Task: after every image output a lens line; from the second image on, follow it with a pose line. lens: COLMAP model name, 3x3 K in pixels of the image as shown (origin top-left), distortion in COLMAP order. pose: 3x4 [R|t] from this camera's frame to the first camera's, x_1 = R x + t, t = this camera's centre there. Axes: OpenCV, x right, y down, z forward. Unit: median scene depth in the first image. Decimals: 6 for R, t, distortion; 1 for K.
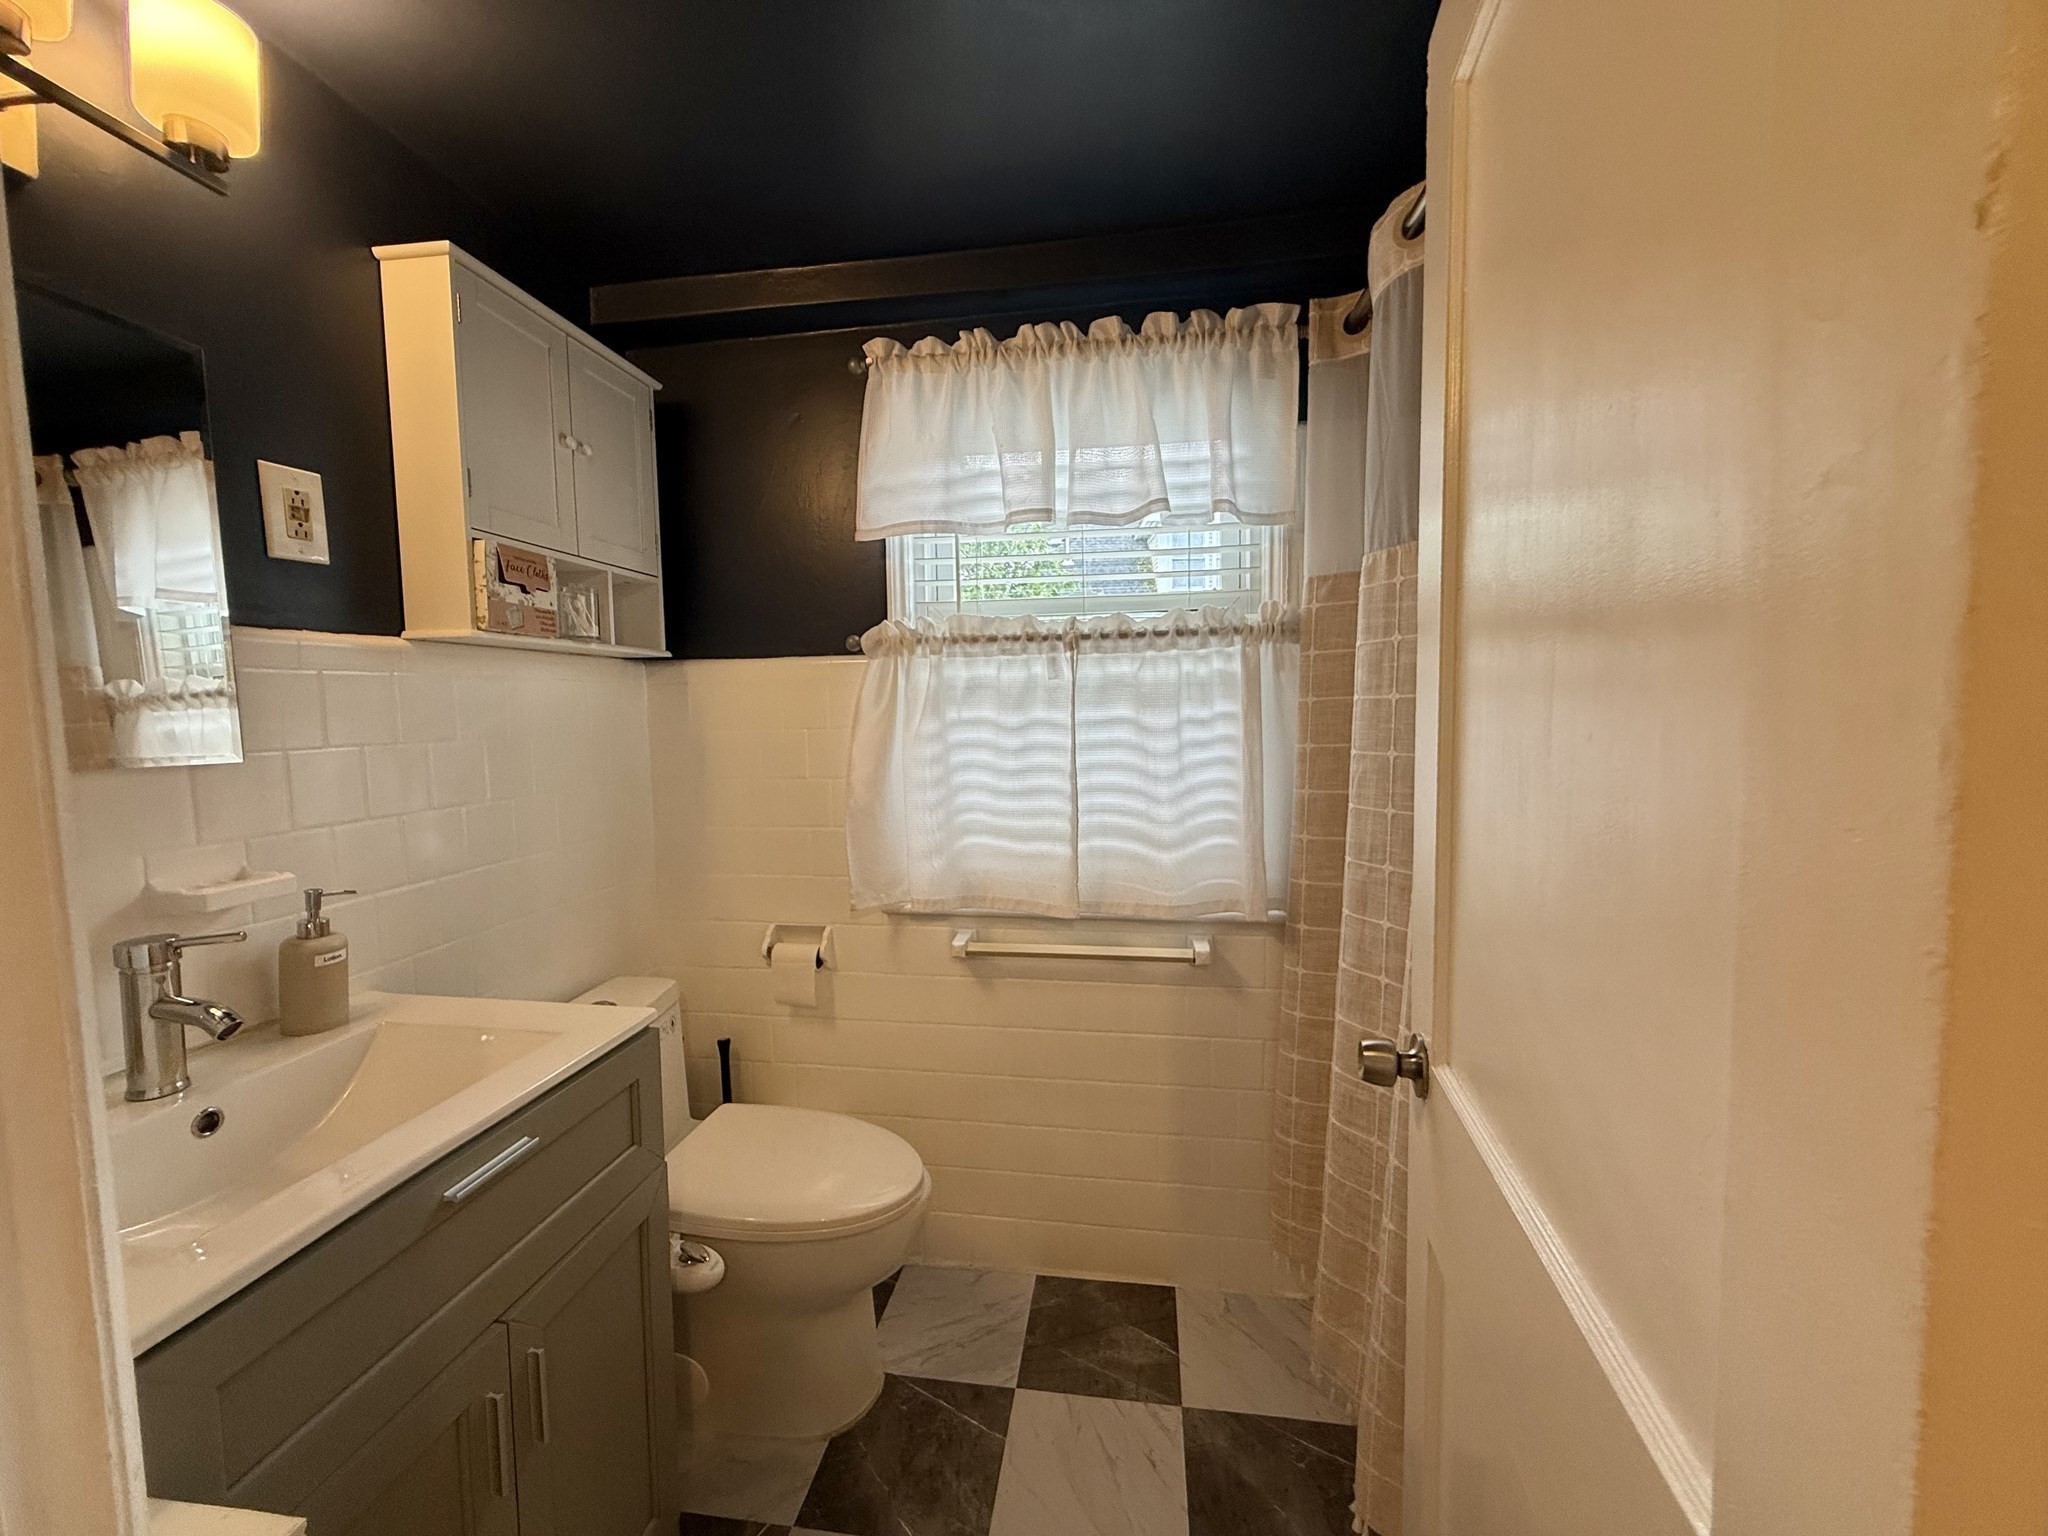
lens RADIAL K [[815.7, 0, 1018.1], [0, 815.7, 767.6], [0, 0, 1]] dist [-0.003537, 0.001580]
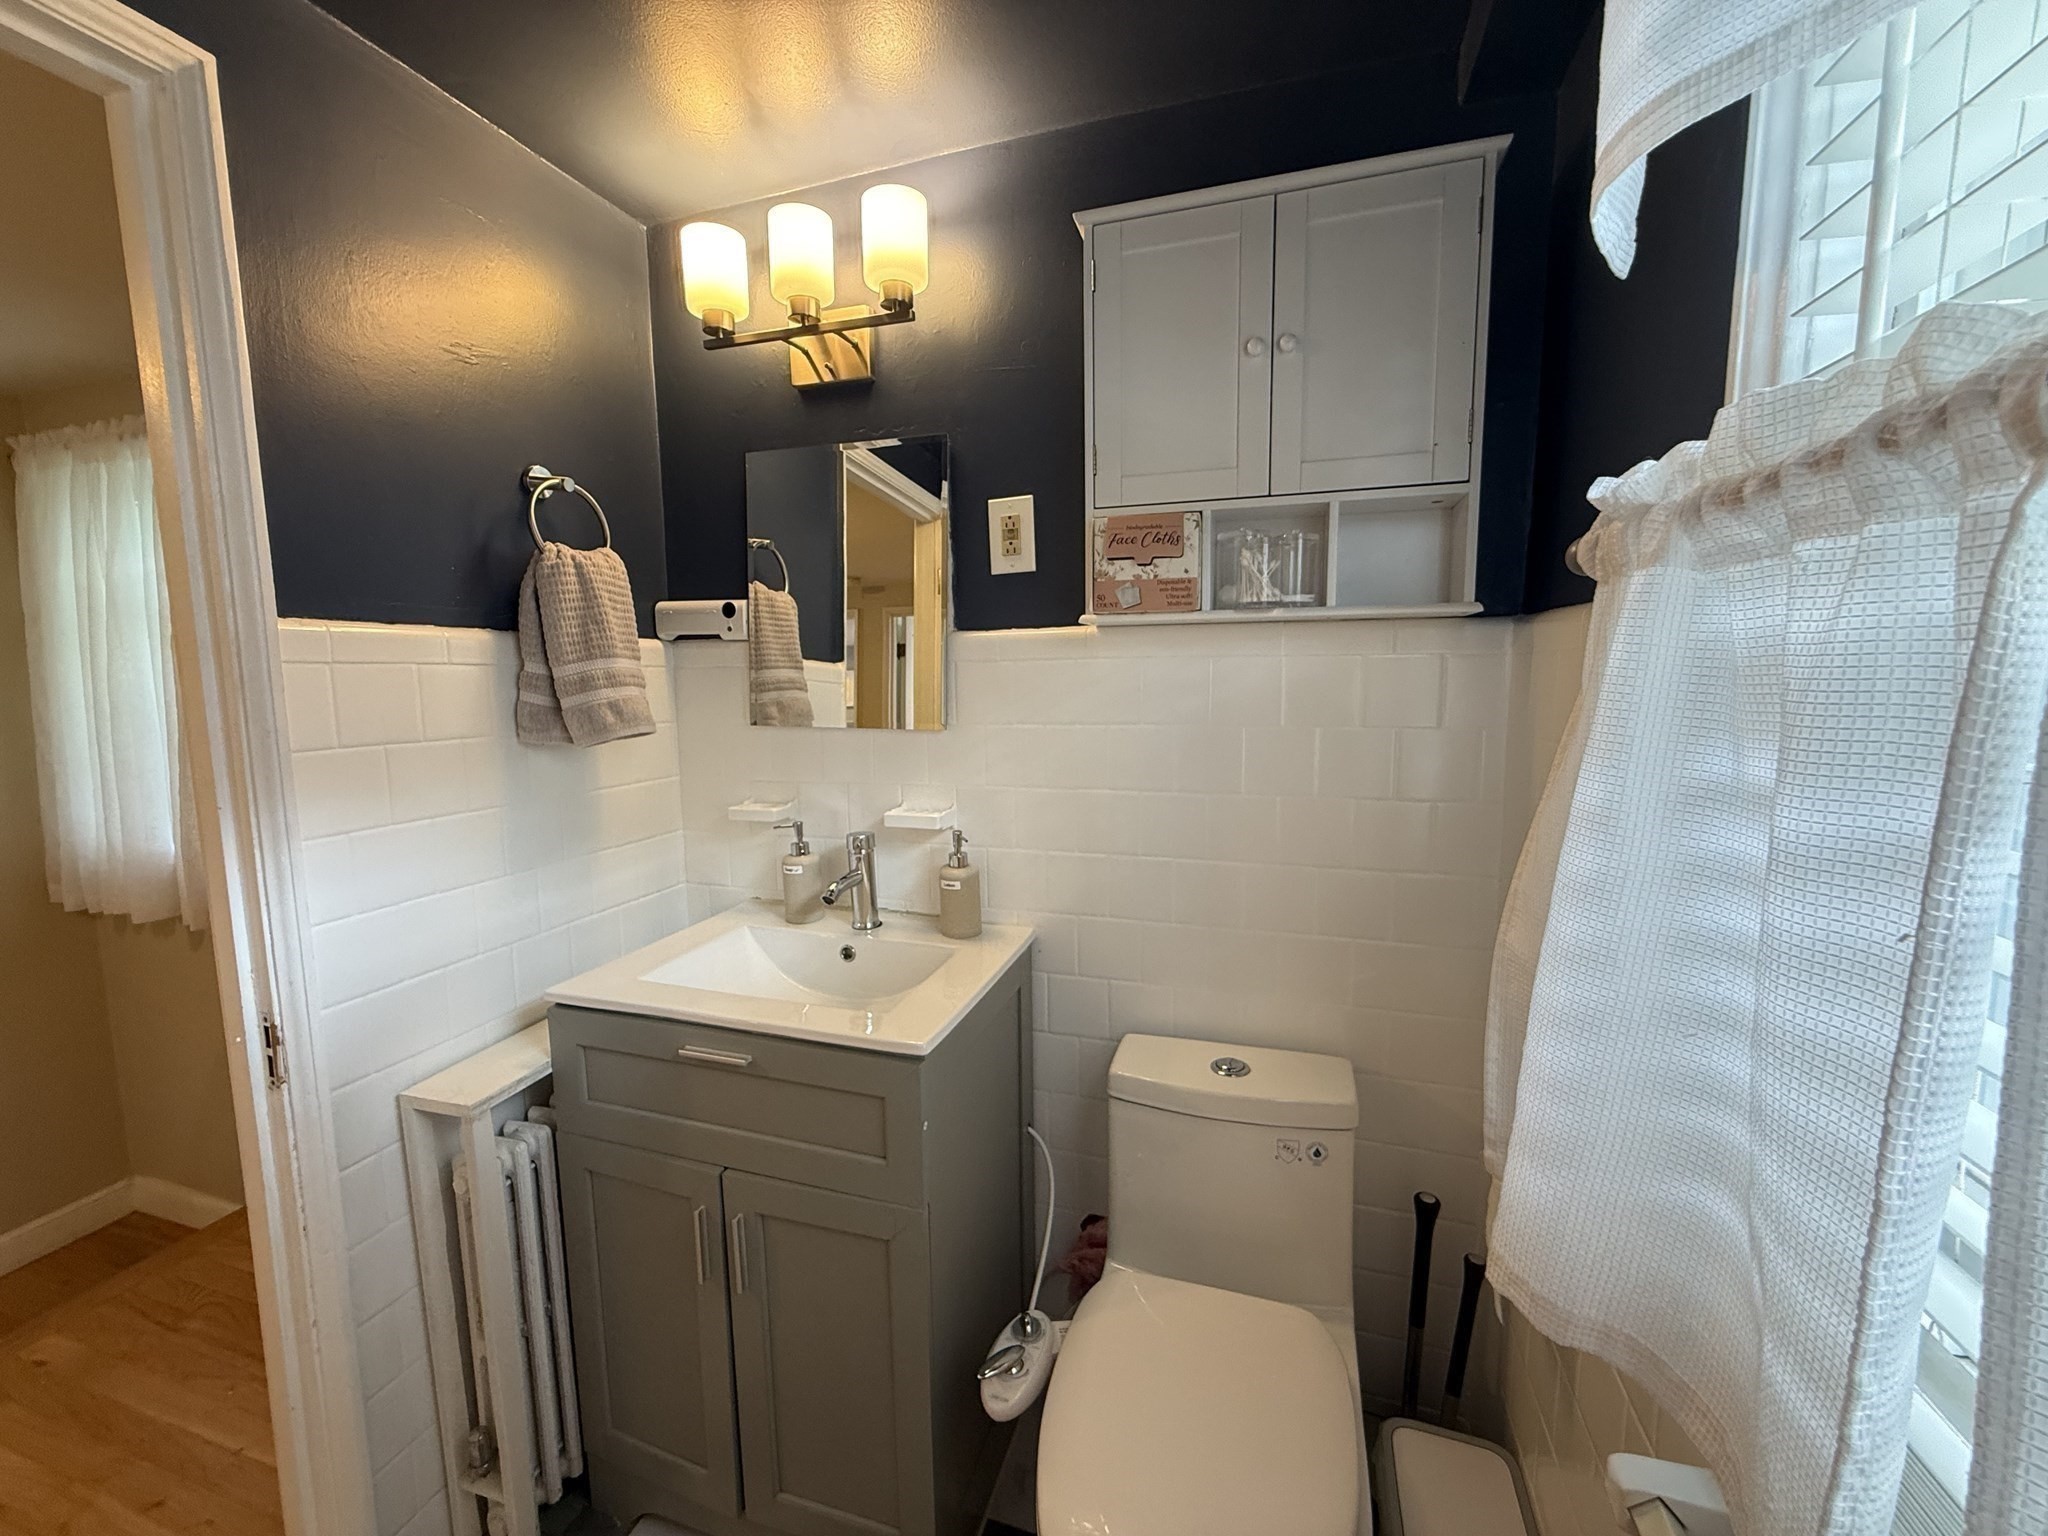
lens RADIAL K [[815.7, 0, 1023.5], [0, 815.7, 769.1], [0, 0, 1]] dist [-0.003537, 0.001580]
pose [[-0.156636, 0.129531, -0.979125, 0.316141], [-0.064444, 0.987910, 0.141003, -0.113960], [0.985552, 0.085185, -0.146395, 1.037568]]
